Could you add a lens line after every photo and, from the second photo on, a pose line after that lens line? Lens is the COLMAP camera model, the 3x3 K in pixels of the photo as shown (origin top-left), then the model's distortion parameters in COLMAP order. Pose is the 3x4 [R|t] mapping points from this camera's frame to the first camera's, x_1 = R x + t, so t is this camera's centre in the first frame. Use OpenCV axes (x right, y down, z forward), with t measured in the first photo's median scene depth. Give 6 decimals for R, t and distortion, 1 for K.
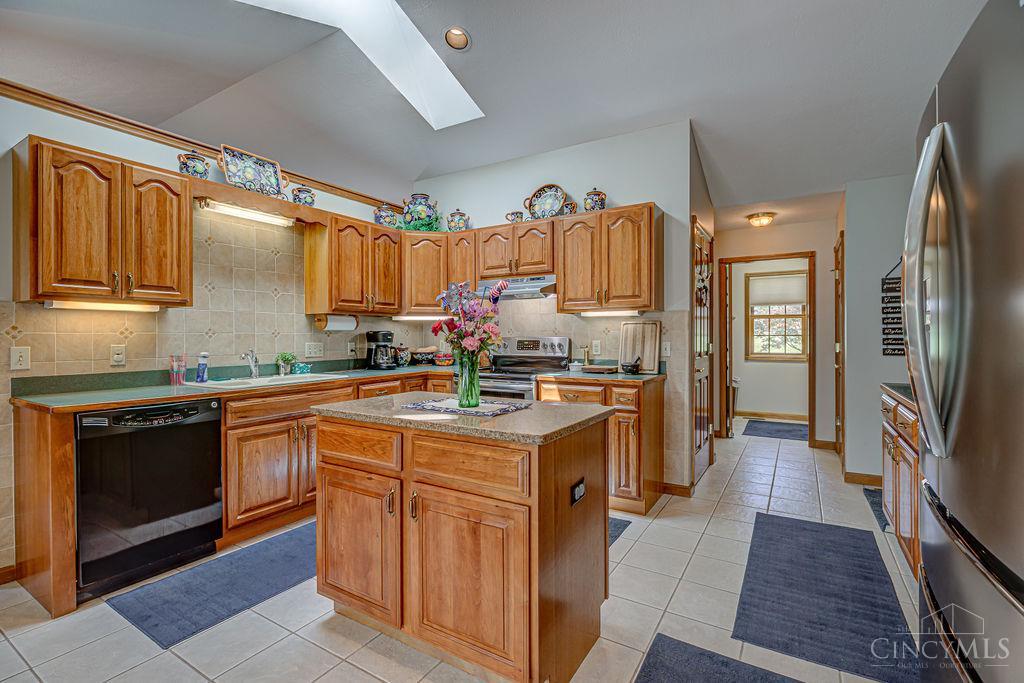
lens RADIAL K [[477.4, 0, 524.9], [0, 477.4, 337.2], [0, 0, 1]] dist [-0.002835, -0.000365]
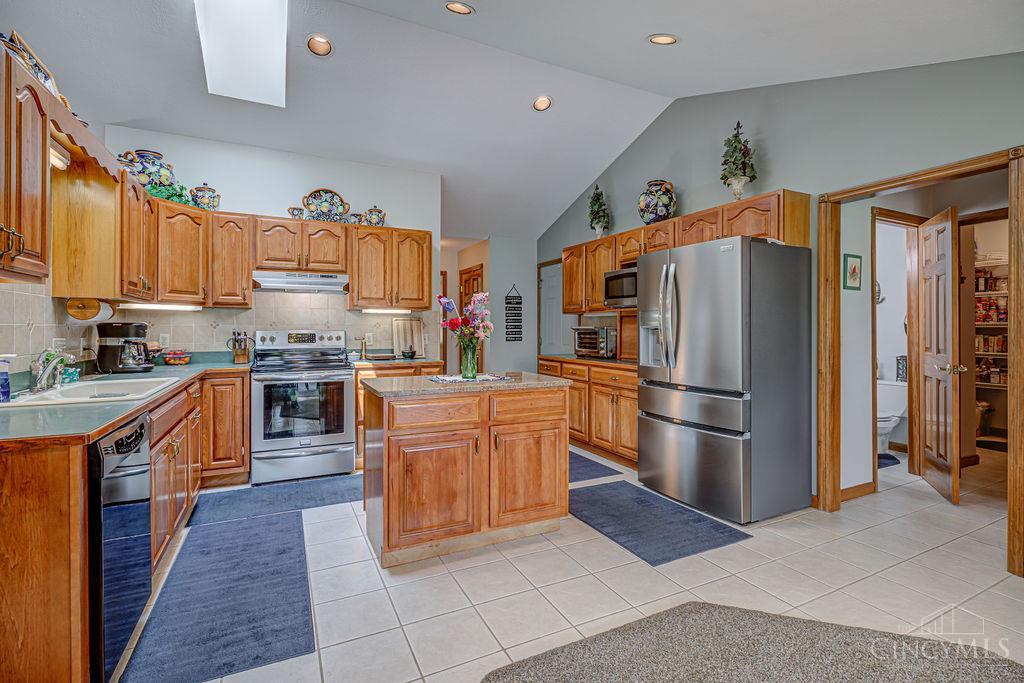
lens RADIAL K [[479.9, 0, 522.5], [0, 479.9, 328.0], [0, 0, 1]] dist [-0.004047, -0.000054]
pose [[0.512705, 0.004018, 0.858555, -0.700764], [0.000293, 0.999988, -0.004855, 0.000085], [-0.858565, 0.002741, 0.512698, 0.066367]]
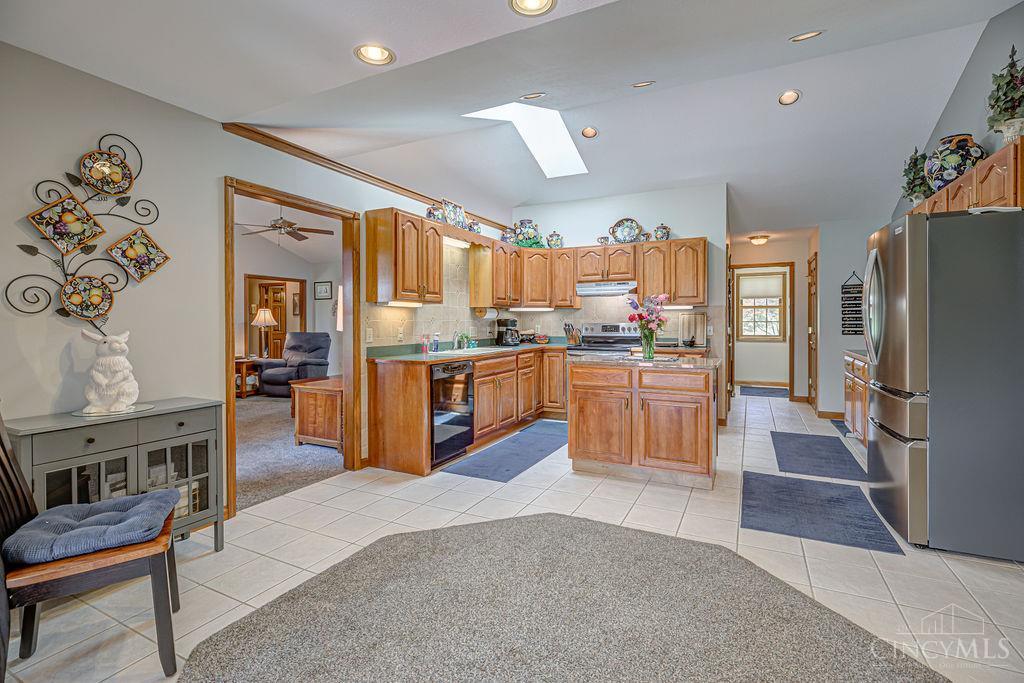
lens RADIAL K [[502.3, 0, 513.0], [0, 502.3, 325.5], [0, 0, 1]] dist [-0.004299, -0.000616]
pose [[0.996188, -0.000896, 0.087222, -0.460764], [0.000495, 0.999989, 0.004621, 0.000286], [-0.087226, -0.004560, 0.996178, -0.535444]]
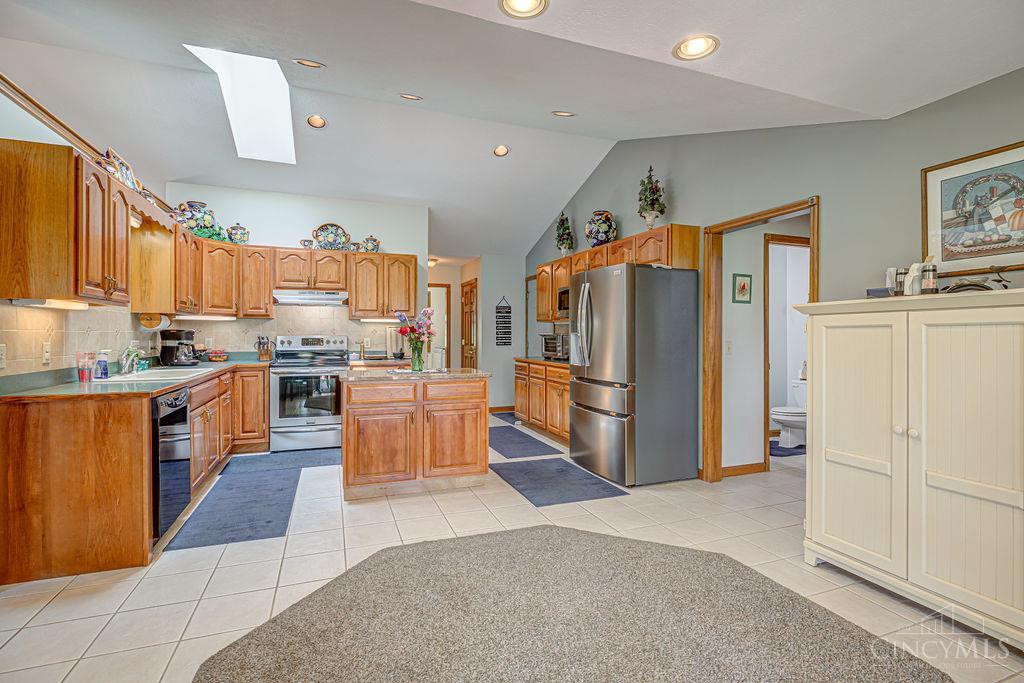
lens RADIAL K [[490.6, 0, 533.5], [0, 490.6, 336.7], [0, 0, 1]] dist [-0.001637, -0.000681]
pose [[0.582141, 0.000707, 0.813088, -0.805344], [-0.001989, 0.999998, 0.000554, 0.000863], [-0.813086, -0.001940, 0.582141, -0.301329]]
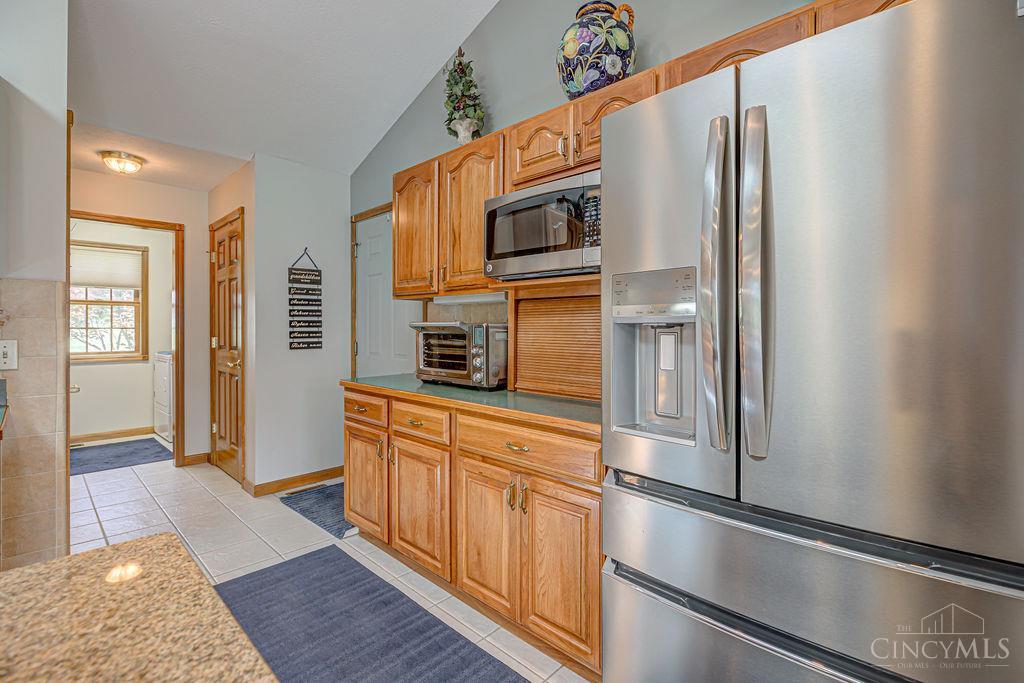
lens RADIAL K [[470.1, 0, 498.3], [0, 470.1, 329.6], [0, 0, 1]] dist [-0.002555, -0.000230]
pose [[0.246669, -0.000319, 0.969100, -0.047254], [0.001726, 0.999999, -0.000110, -0.000367], [-0.969098, 0.001700, 0.246669, 0.373261]]
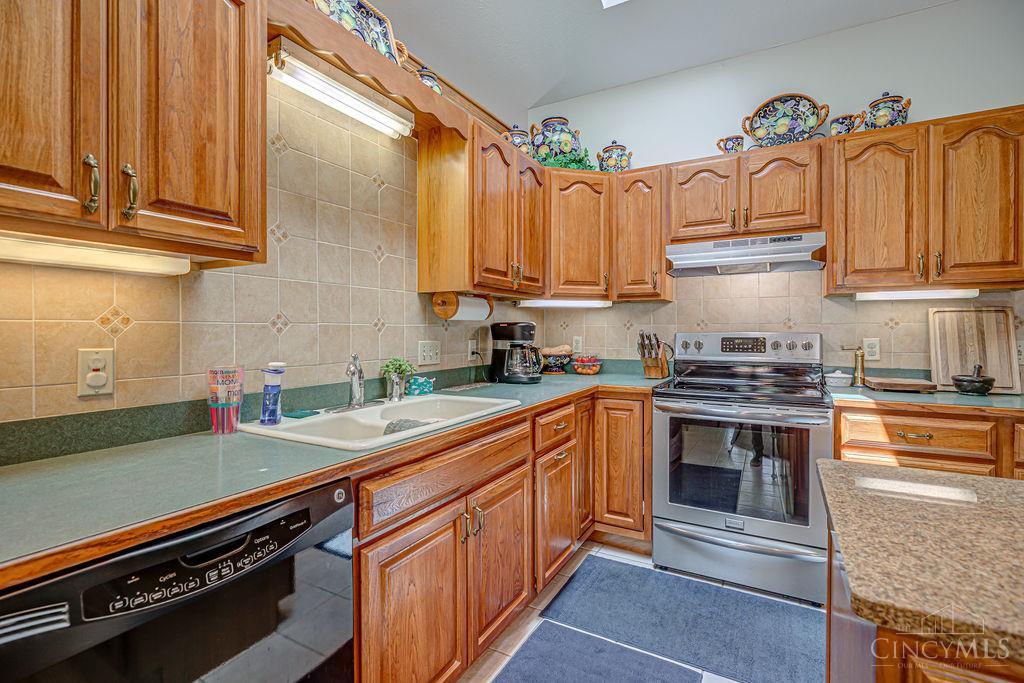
lens RADIAL K [[464.6, 0, 513.2], [0, 464.6, 333.8], [0, 0, 1]] dist [-0.003908, -0.000107]
pose [[0.999308, 0.002406, 0.037112, -0.361988], [-0.002540, 0.999990, 0.003564, 0.000396], [-0.037103, -0.003656, 0.999305, 0.417049]]
